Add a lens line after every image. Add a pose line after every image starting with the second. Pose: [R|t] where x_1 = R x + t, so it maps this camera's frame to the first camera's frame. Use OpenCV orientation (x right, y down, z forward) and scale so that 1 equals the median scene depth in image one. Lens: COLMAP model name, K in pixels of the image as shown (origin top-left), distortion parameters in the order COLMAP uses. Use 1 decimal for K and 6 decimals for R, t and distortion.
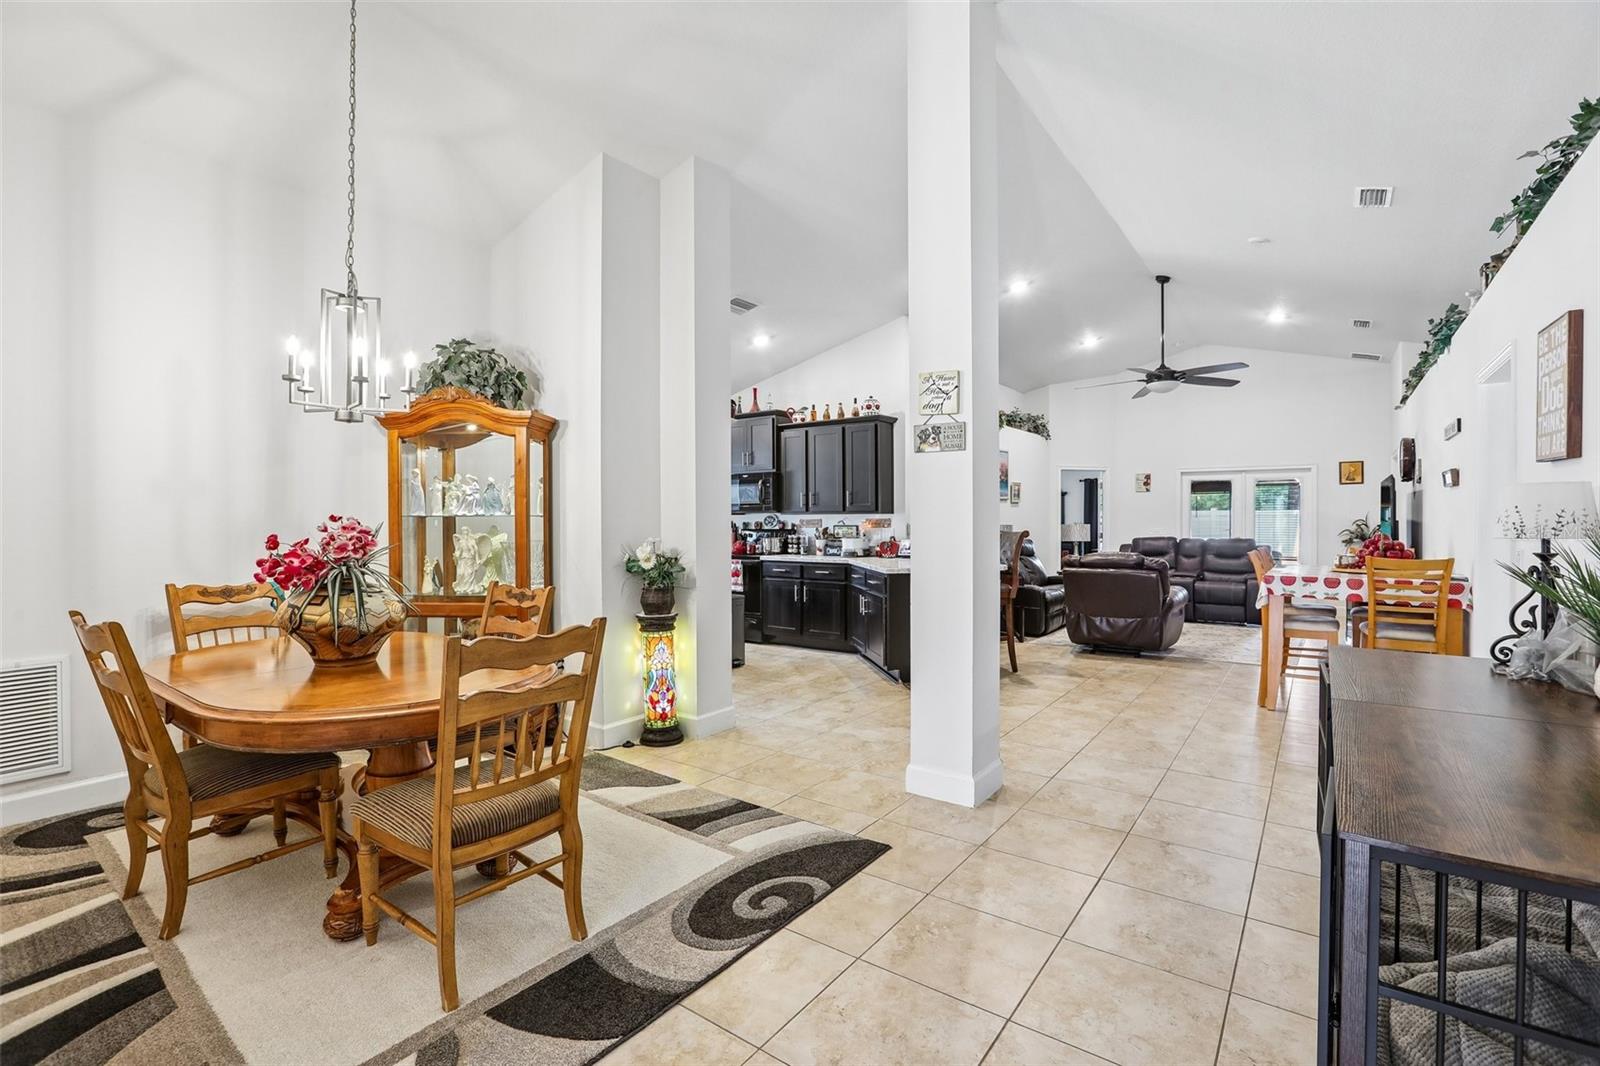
lens RADIAL K [[729.2, 0, 795.1], [0, 729.2, 526.1], [0, 0, 1]] dist [-0.059326, 0.020600]
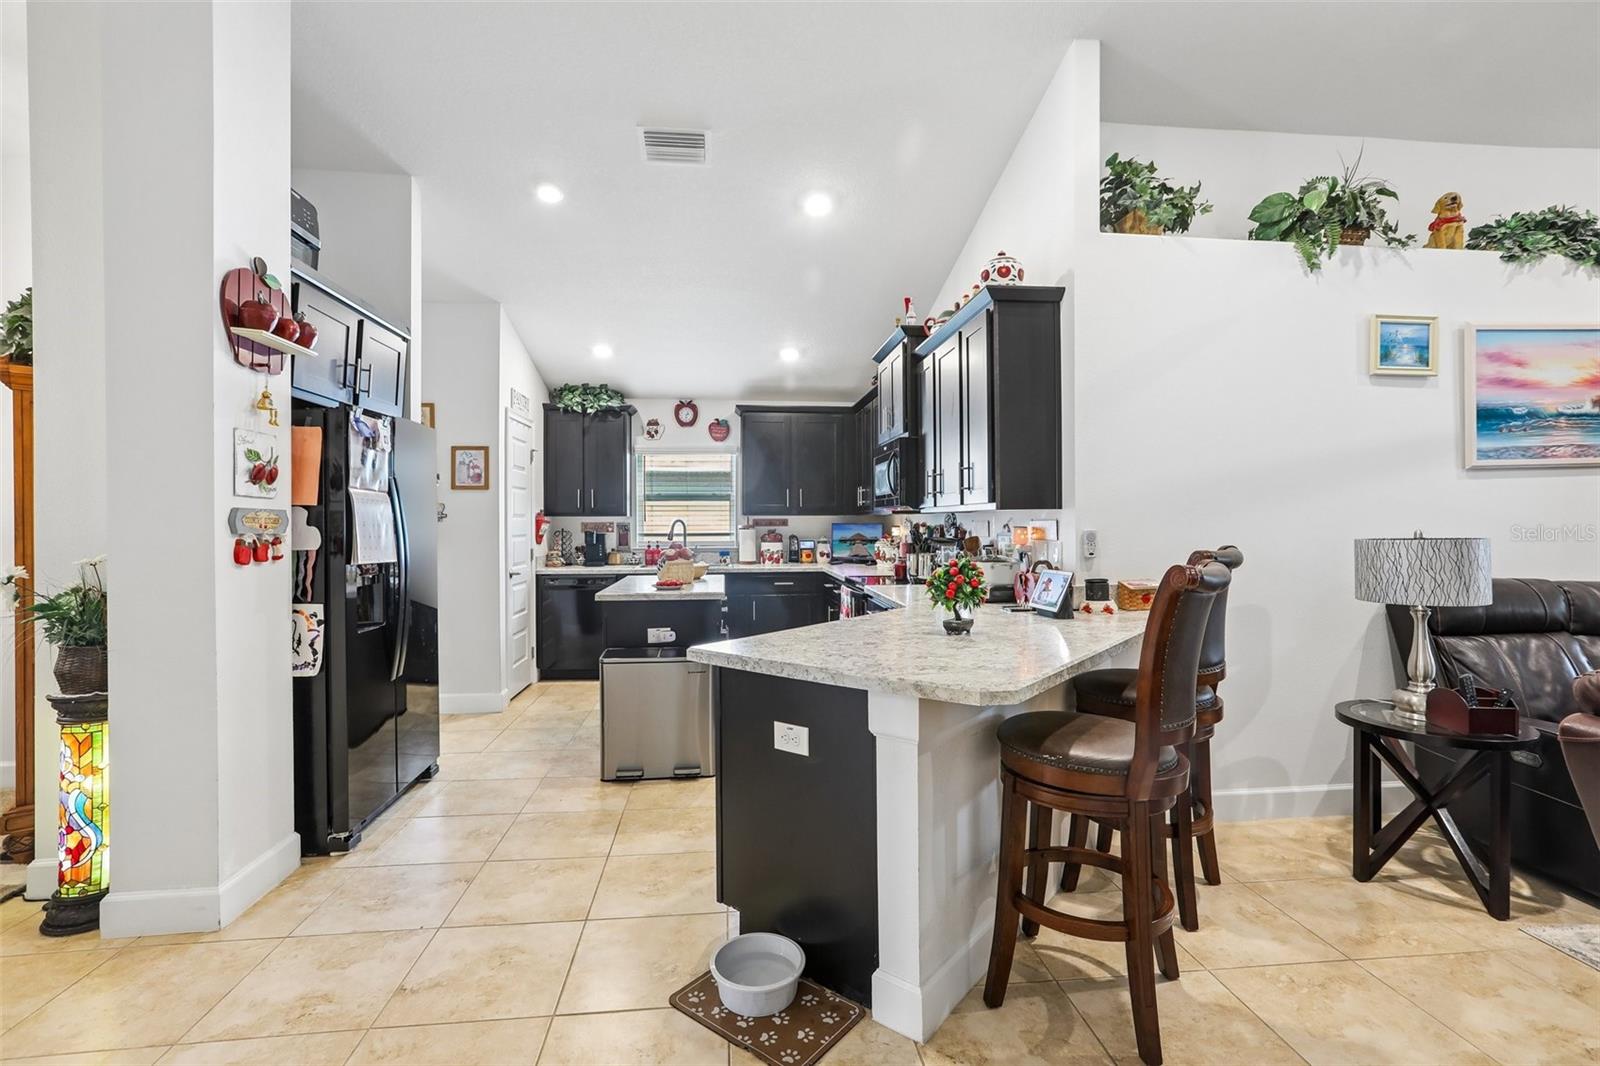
lens RADIAL K [[731.7, 0, 796.8], [0, 731.7, 524.8], [0, 0, 1]] dist [-0.037073, 0.019590]
pose [[0.677337, 0.004086, -0.735662, 0.489409], [-0.004437, 0.999989, 0.001469, -0.010483], [0.735660, 0.002270, 0.677348, 0.829576]]
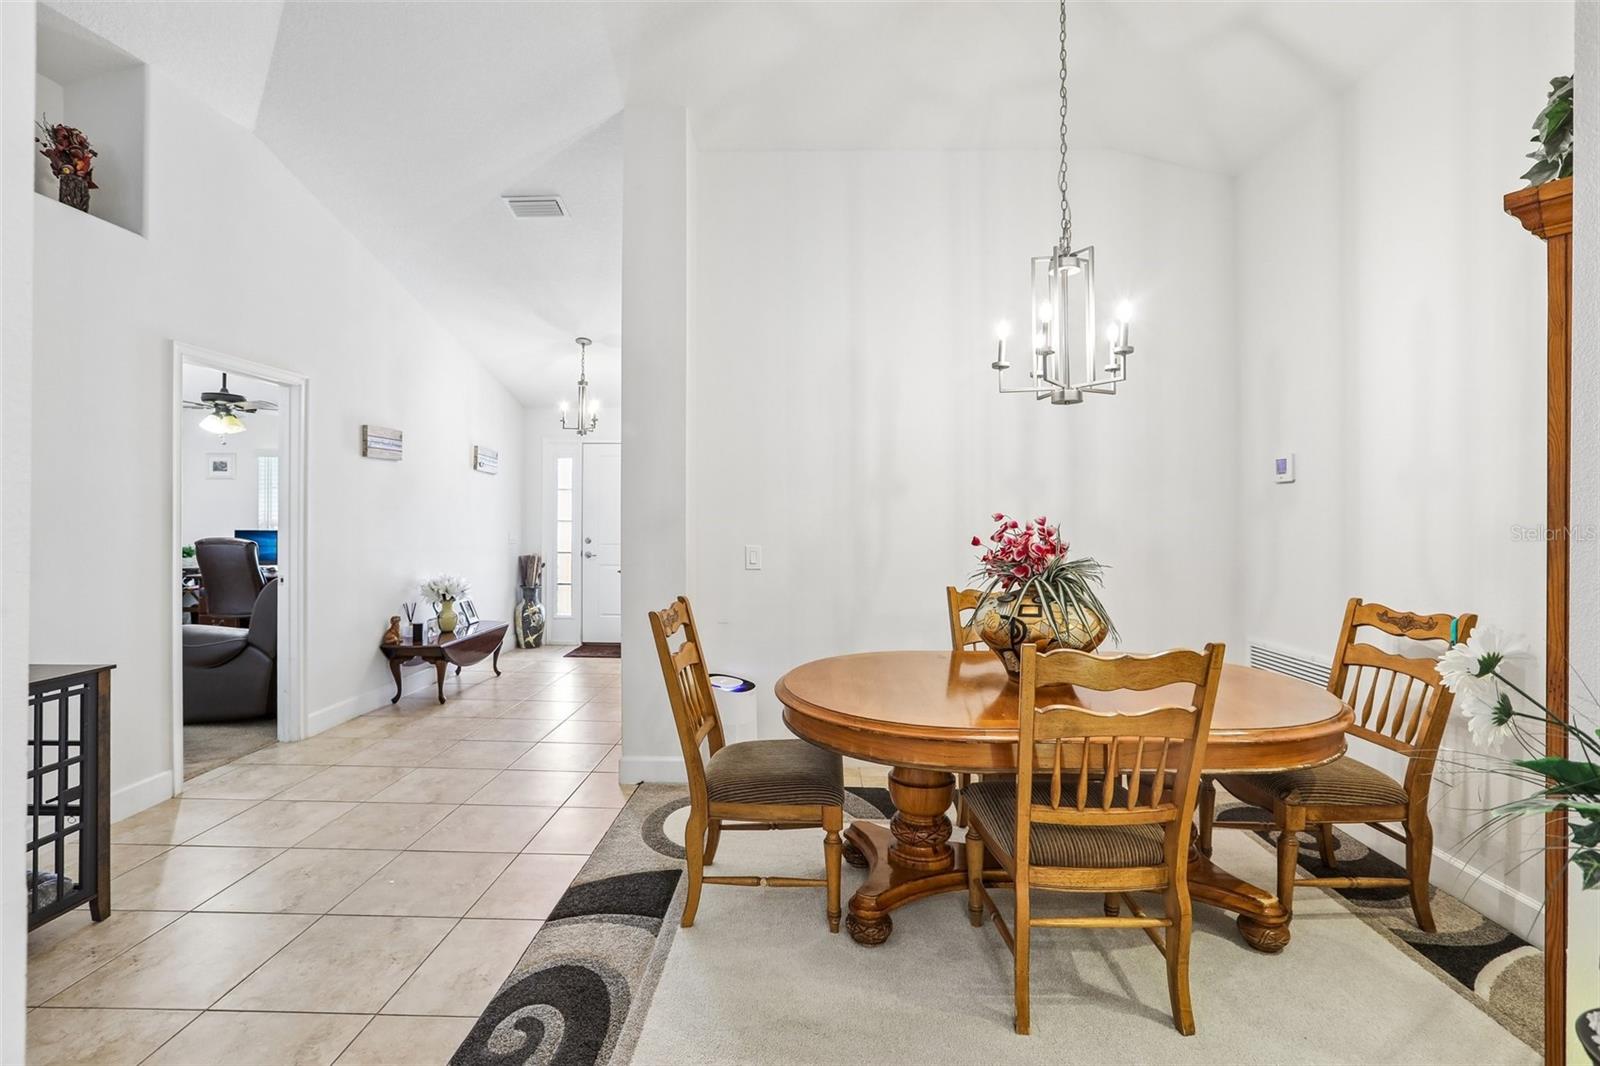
lens RADIAL K [[725.1, 0, 798.9], [0, 725.1, 519.4], [0, 0, 1]] dist [-0.029820, 0.017080]
pose [[-0.817664, 0.002809, -0.575689, 0.068841], [-0.005521, 0.999904, 0.012722, -0.009631], [0.575669, 0.013581, -0.817570, 0.817260]]
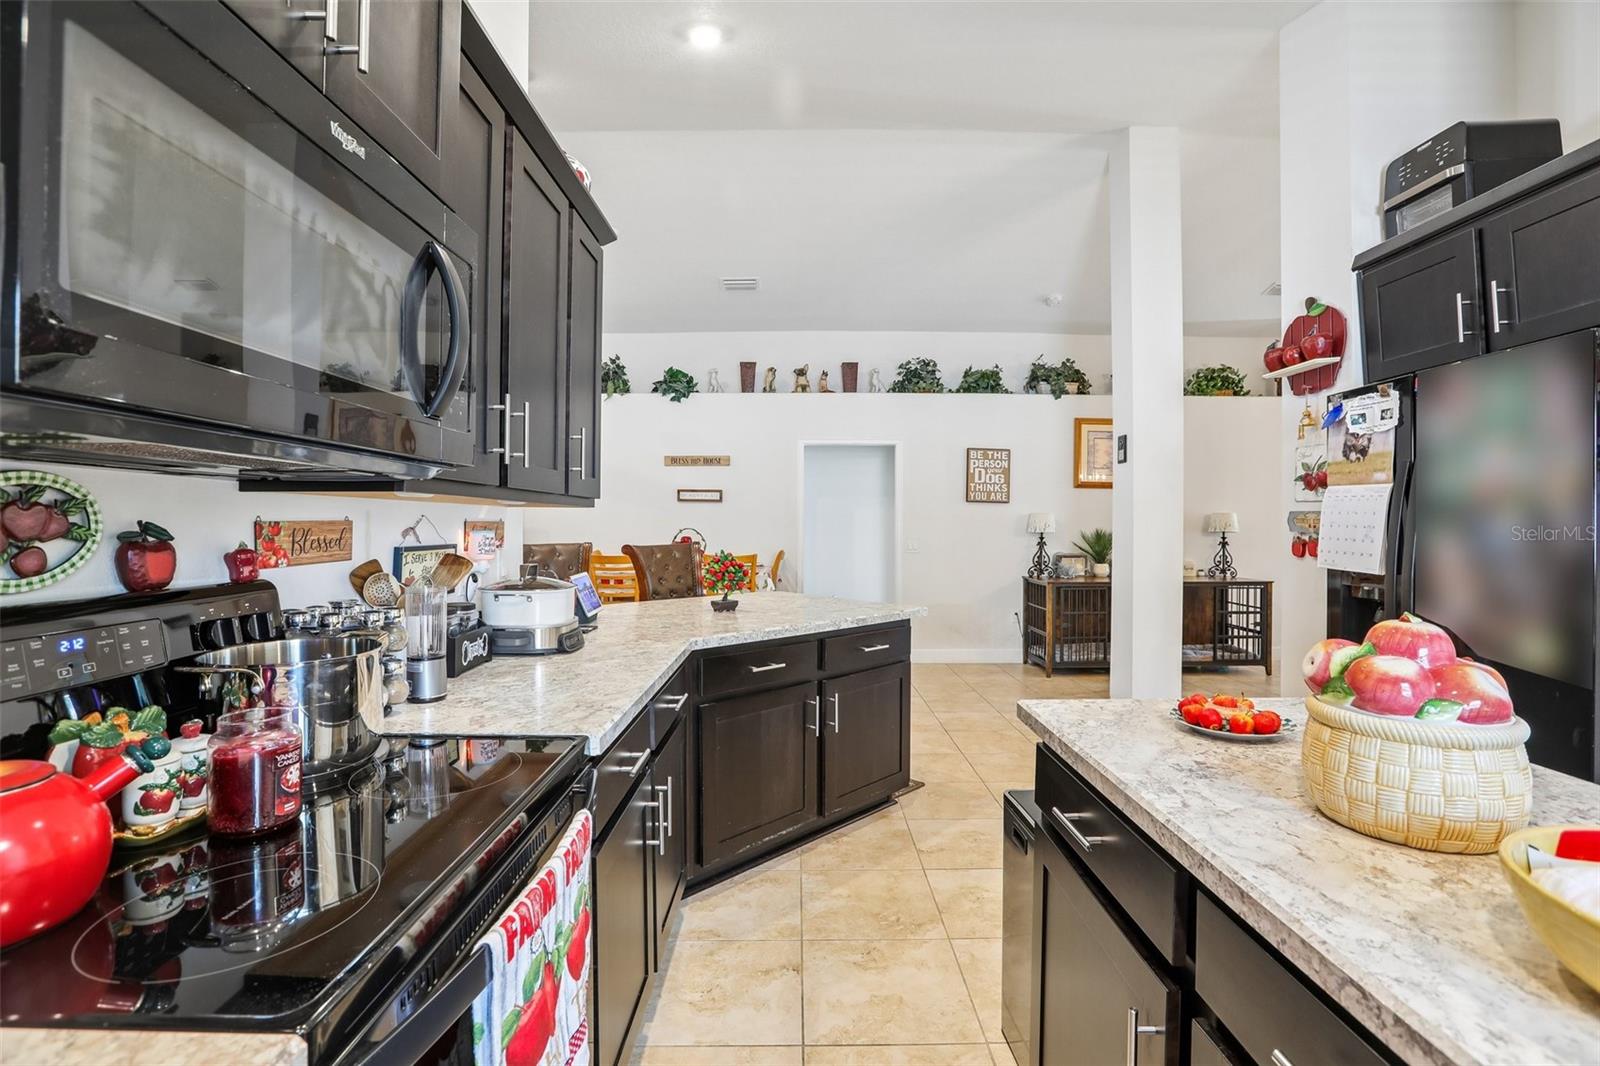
lens RADIAL K [[731.7, 0, 796.8], [0, 731.7, 524.8], [0, 0, 1]] dist [-0.037073, 0.019590]
pose [[-0.598134, 0.000181, 0.801396, -0.308400], [0.005445, 0.999978, 0.003839, -0.012345], [-0.801378, 0.006660, -0.598122, 1.541755]]
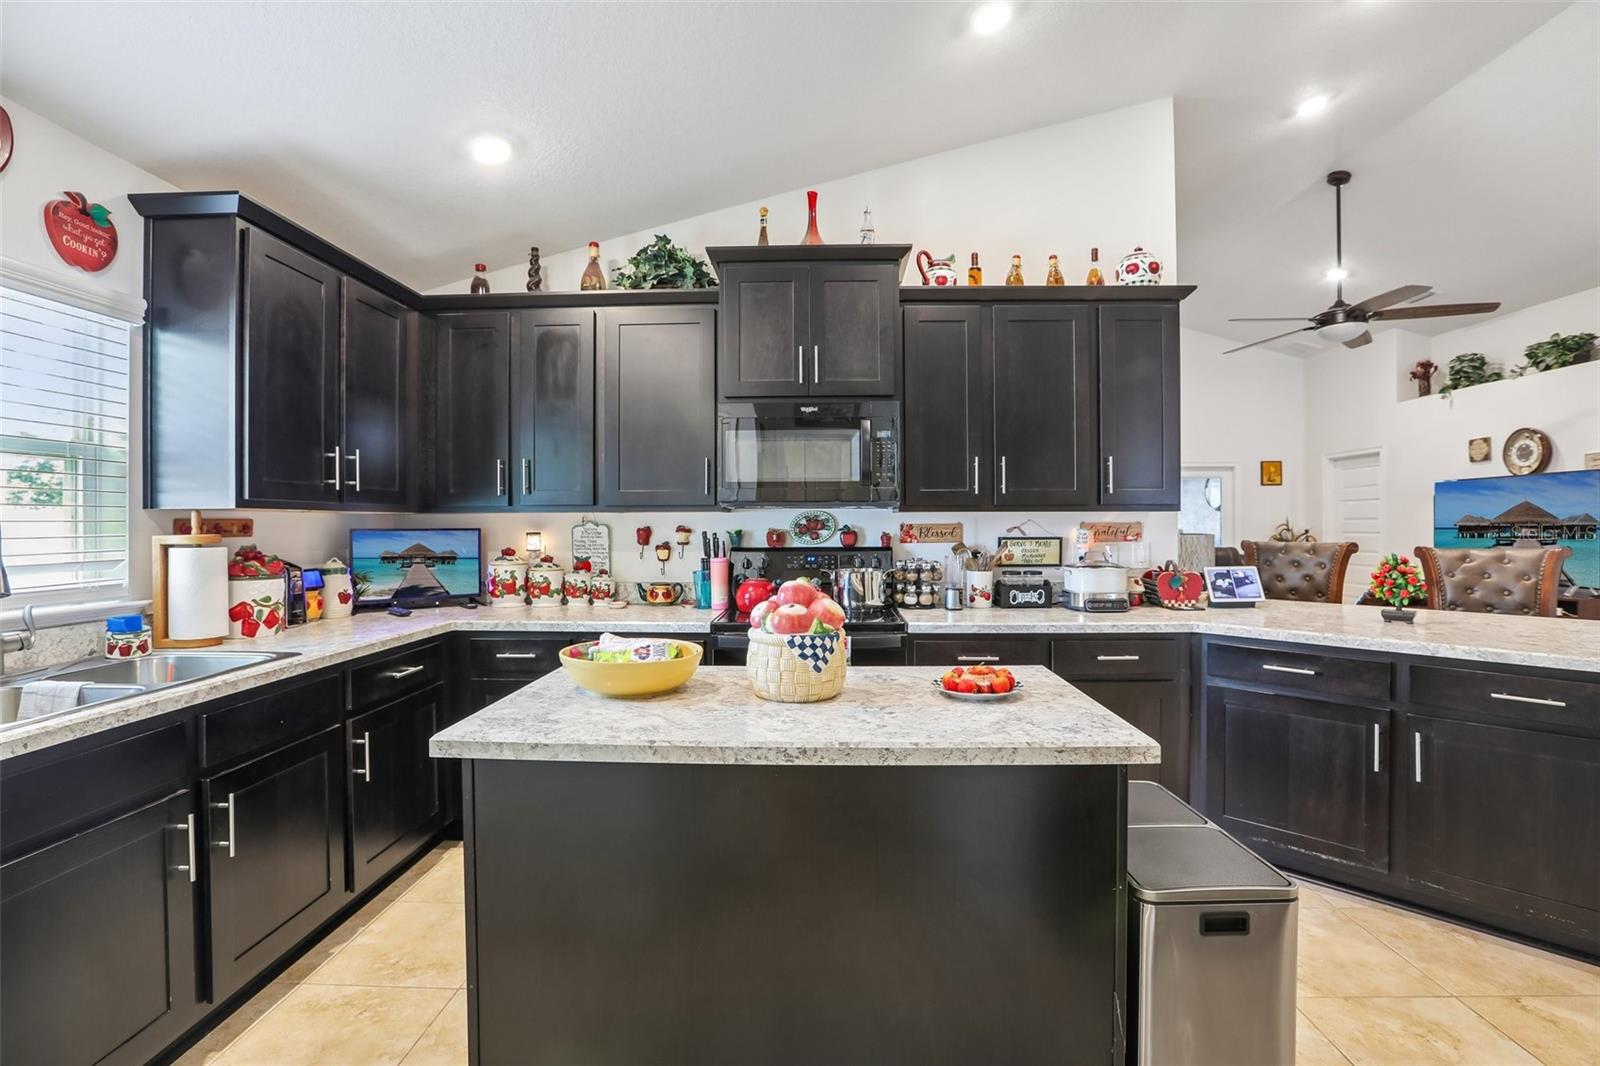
lens RADIAL K [[726.0, 0, 795.5], [0, 726.0, 514.7], [0, 0, 1]] dist [-0.046844, 0.021184]
pose [[0.822584, 0.007571, 0.568594, -0.440216], [0.005057, 0.999774, -0.020627, -0.009259], [-0.568621, 0.019843, 0.822360, 1.058314]]
